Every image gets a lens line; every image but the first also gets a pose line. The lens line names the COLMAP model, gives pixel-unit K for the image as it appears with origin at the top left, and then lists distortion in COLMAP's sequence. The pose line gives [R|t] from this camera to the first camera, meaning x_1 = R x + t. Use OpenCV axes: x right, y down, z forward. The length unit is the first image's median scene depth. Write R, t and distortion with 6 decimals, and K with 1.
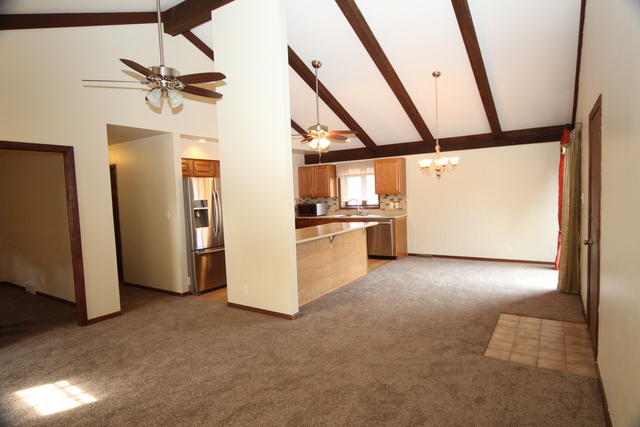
lens RADIAL K [[354.9, 0, 326.0], [0, 354.9, 213.4], [0, 0, 1]] dist [-0.016306, 0.001550]
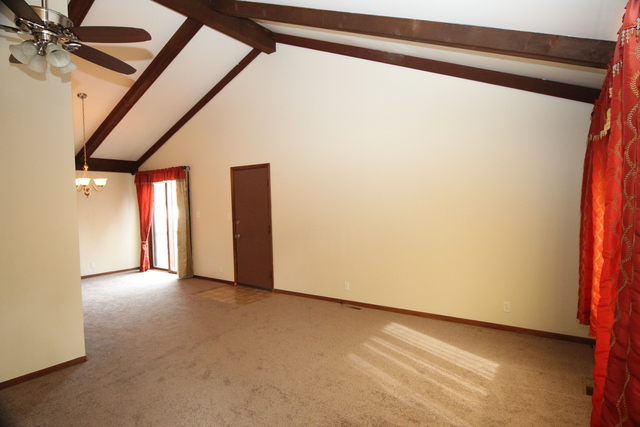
lens RADIAL K [[354.9, 0, 323.2], [0, 354.9, 218.8], [0, 0, 1]] dist [-0.016306, 0.001550]
pose [[0.030058, -0.012291, 0.999473, -0.466387], [0.075835, 0.997070, 0.009981, 0.002338], [-0.996667, 0.075495, 0.030903, 0.210640]]
